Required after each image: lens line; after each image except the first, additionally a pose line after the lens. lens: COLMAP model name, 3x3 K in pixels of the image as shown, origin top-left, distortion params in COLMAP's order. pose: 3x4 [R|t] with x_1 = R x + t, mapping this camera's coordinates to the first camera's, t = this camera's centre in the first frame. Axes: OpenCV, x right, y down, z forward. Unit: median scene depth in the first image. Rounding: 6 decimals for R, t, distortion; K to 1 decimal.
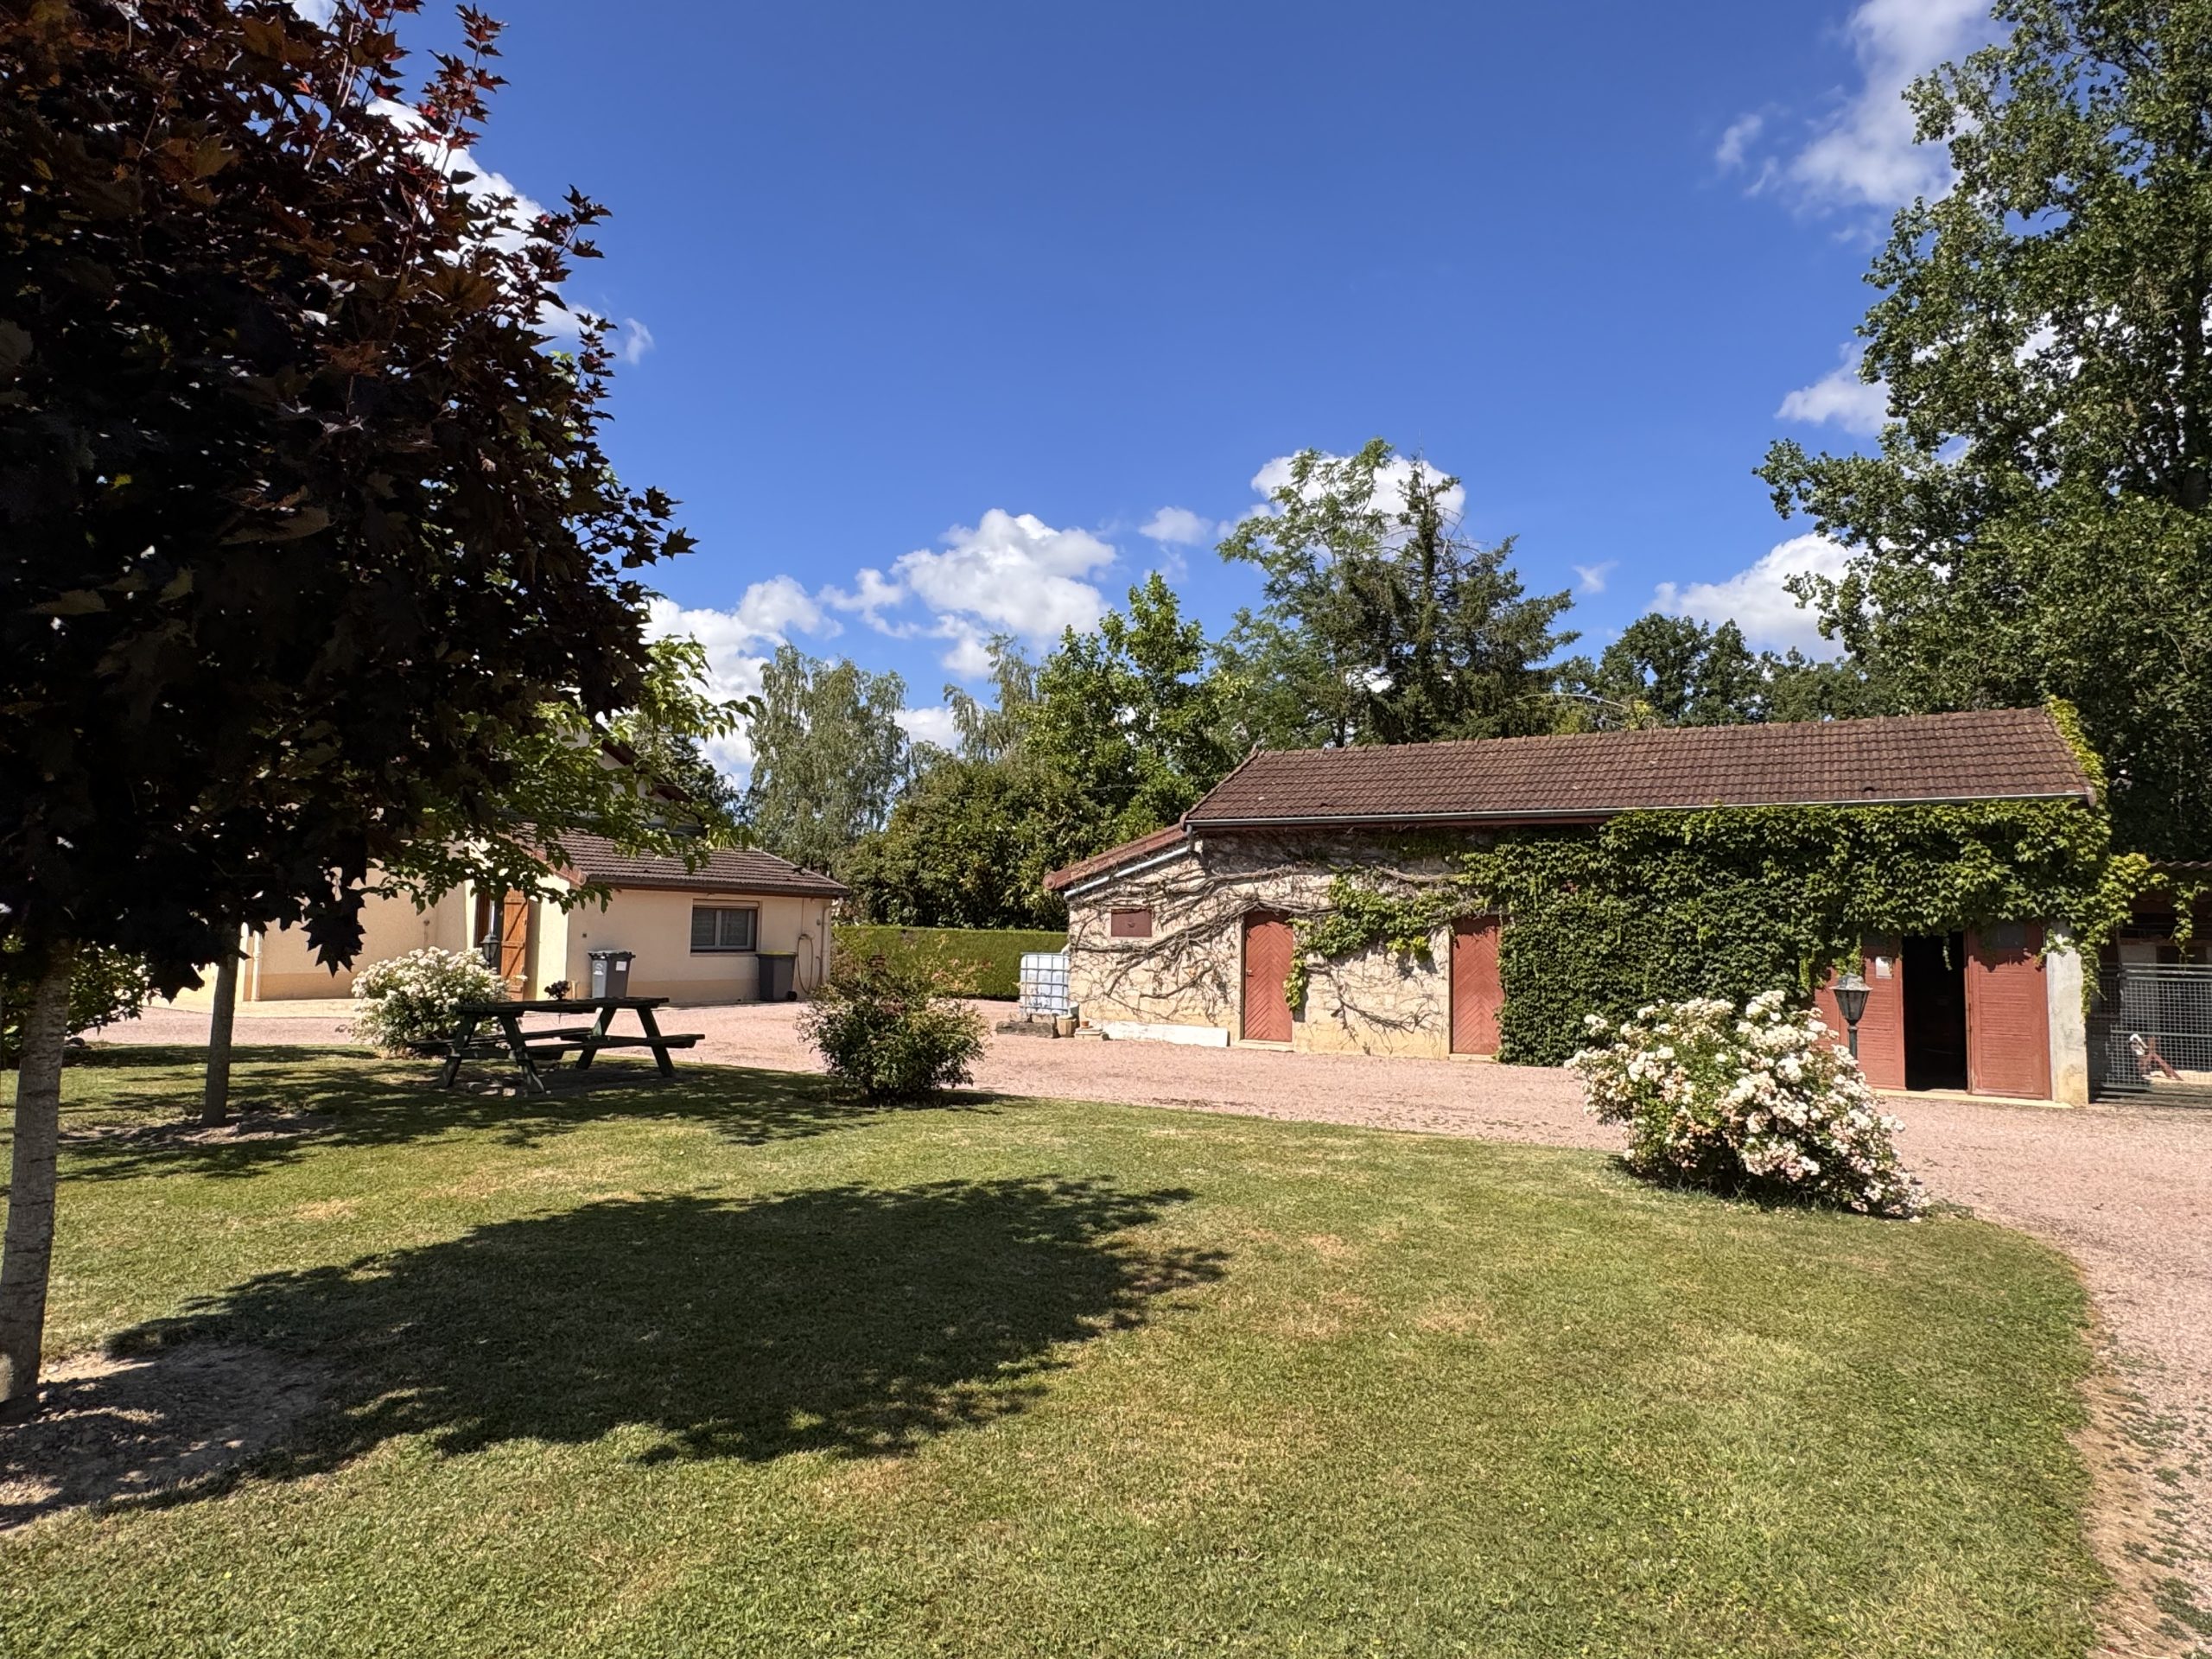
lens RADIAL K [[1216.5, 0, 1112.9], [0, 1216.5, 842.0], [0, 0, 1]] dist [0.003787, 0.000328]
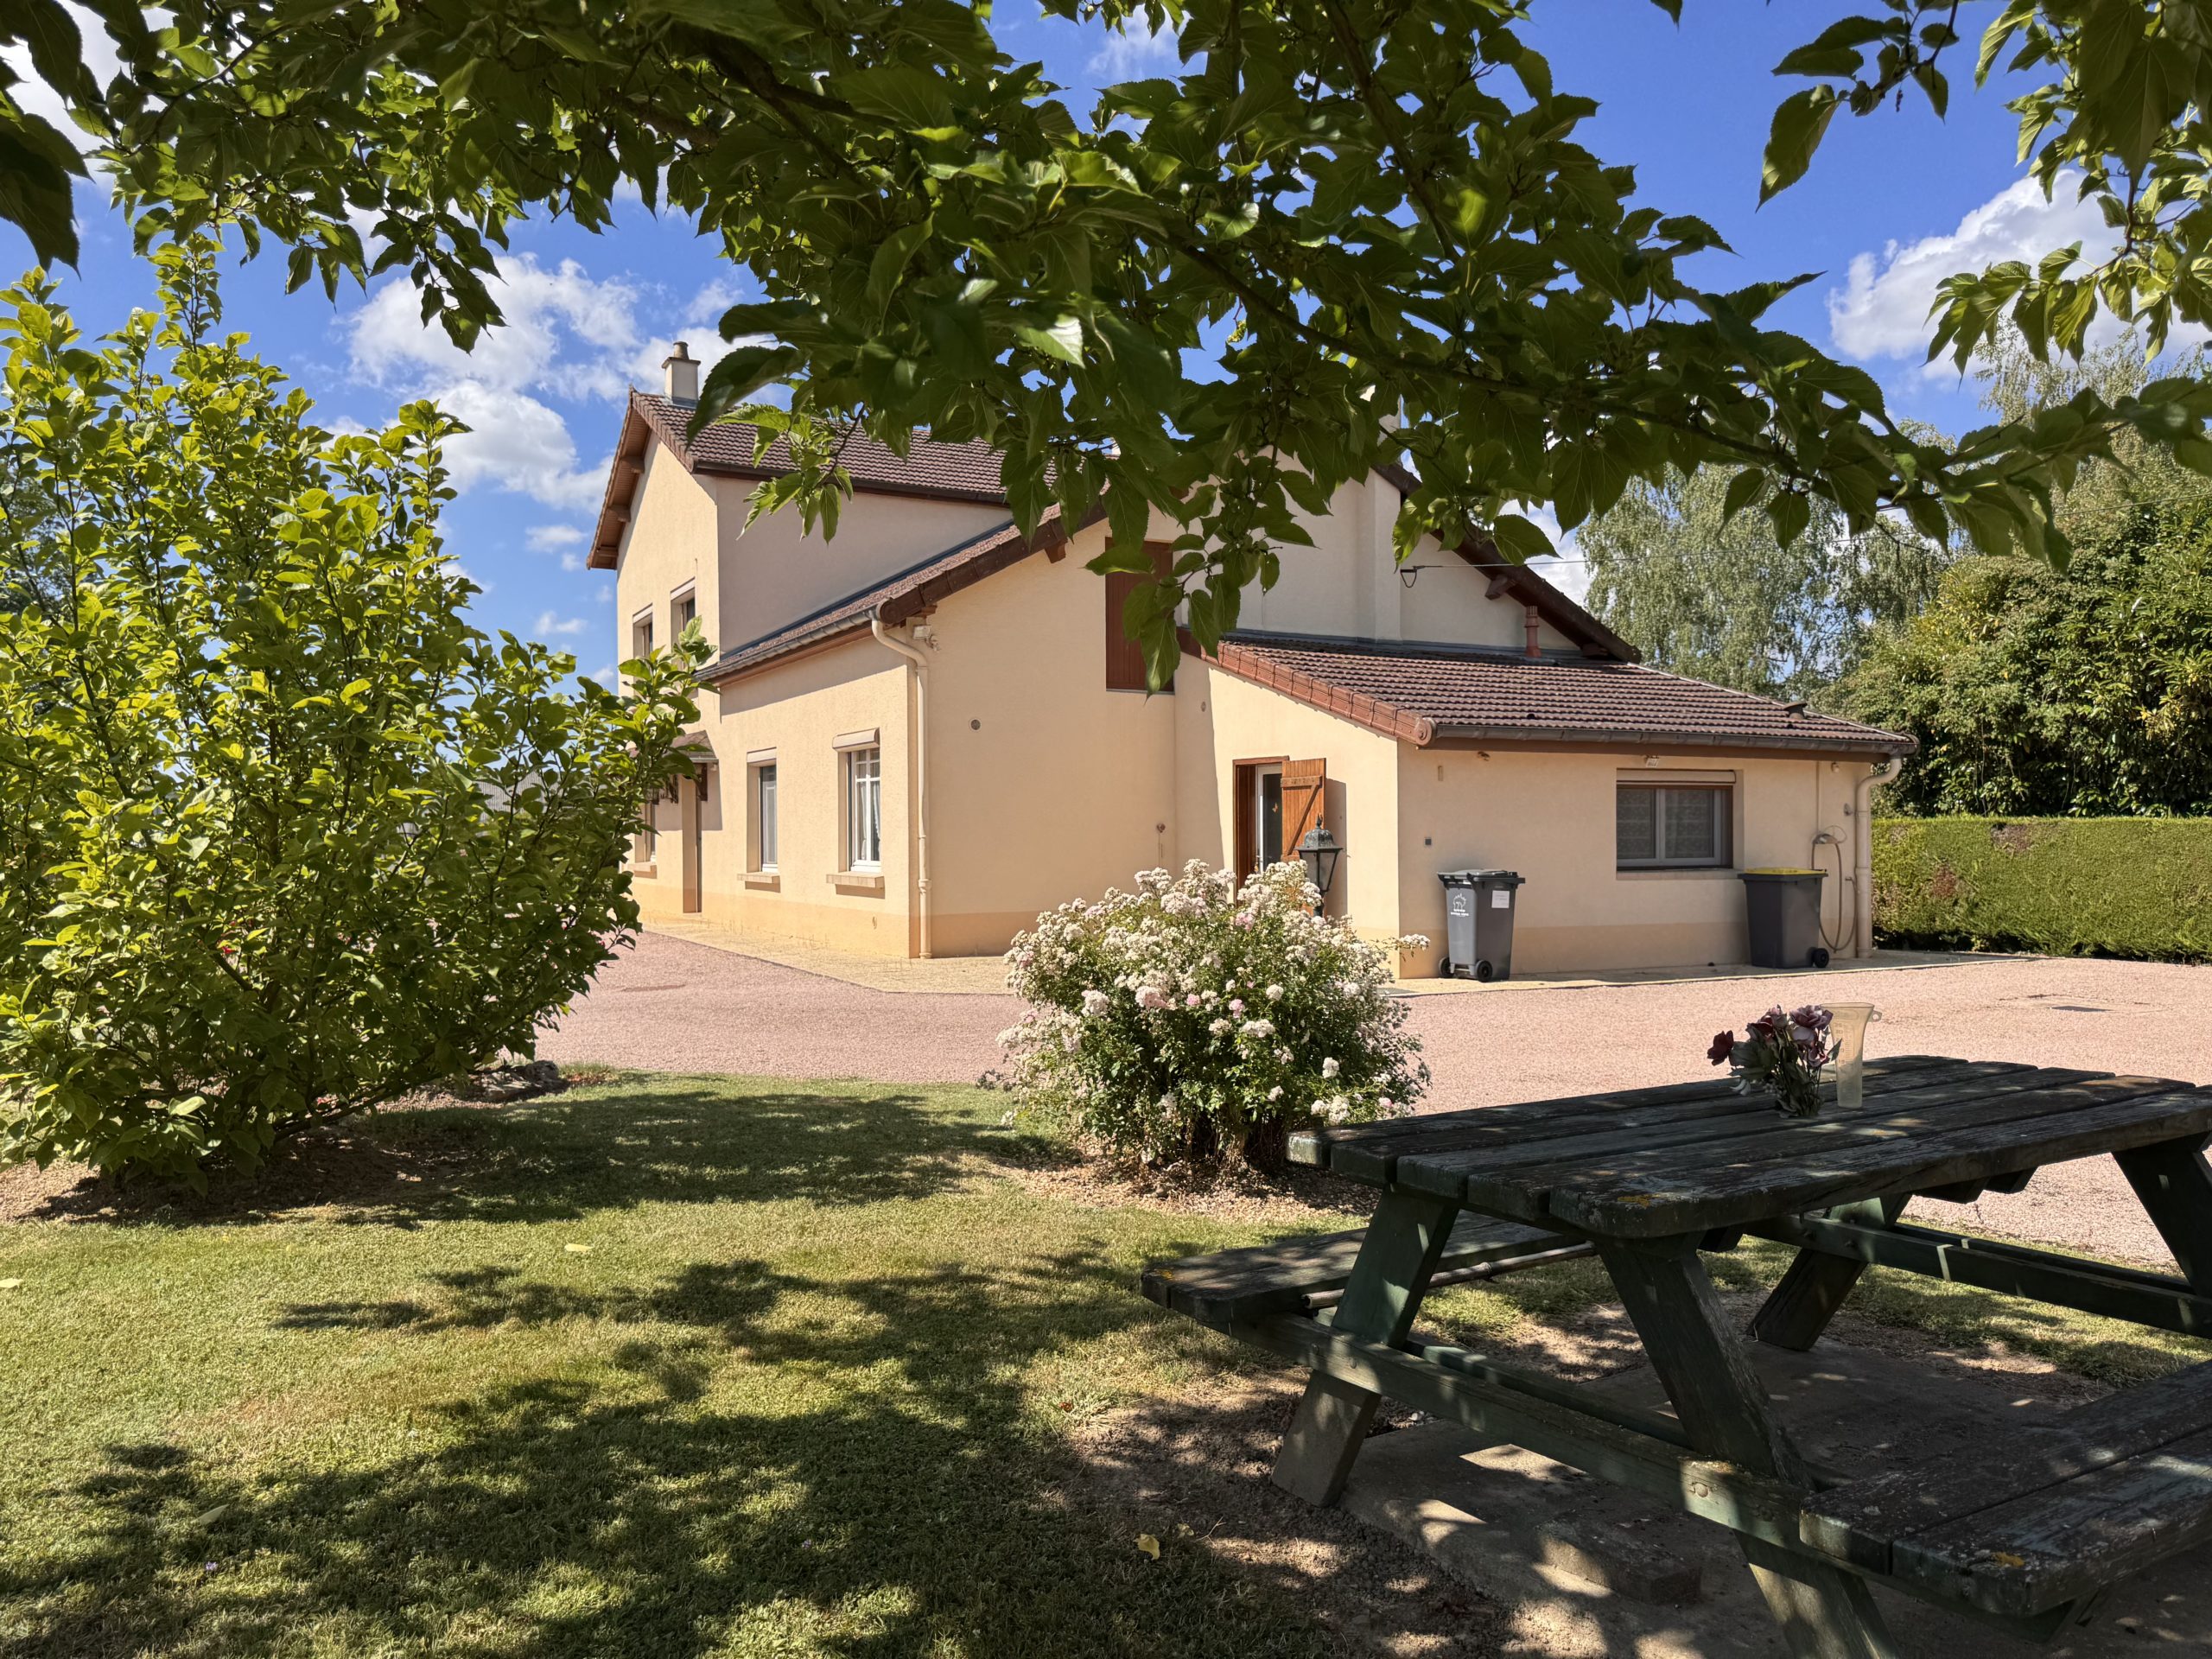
lens RADIAL K [[1556.2, 0, 1105.7], [0, 1556.2, 845.1], [0, 0, 1]] dist [0.003513, 0.000275]
pose [[0.851931, -0.018768, -0.523317, -0.200271], [0.056695, 0.996789, 0.056548, 0.032034], [0.520576, -0.077844, 0.850260, 0.351775]]
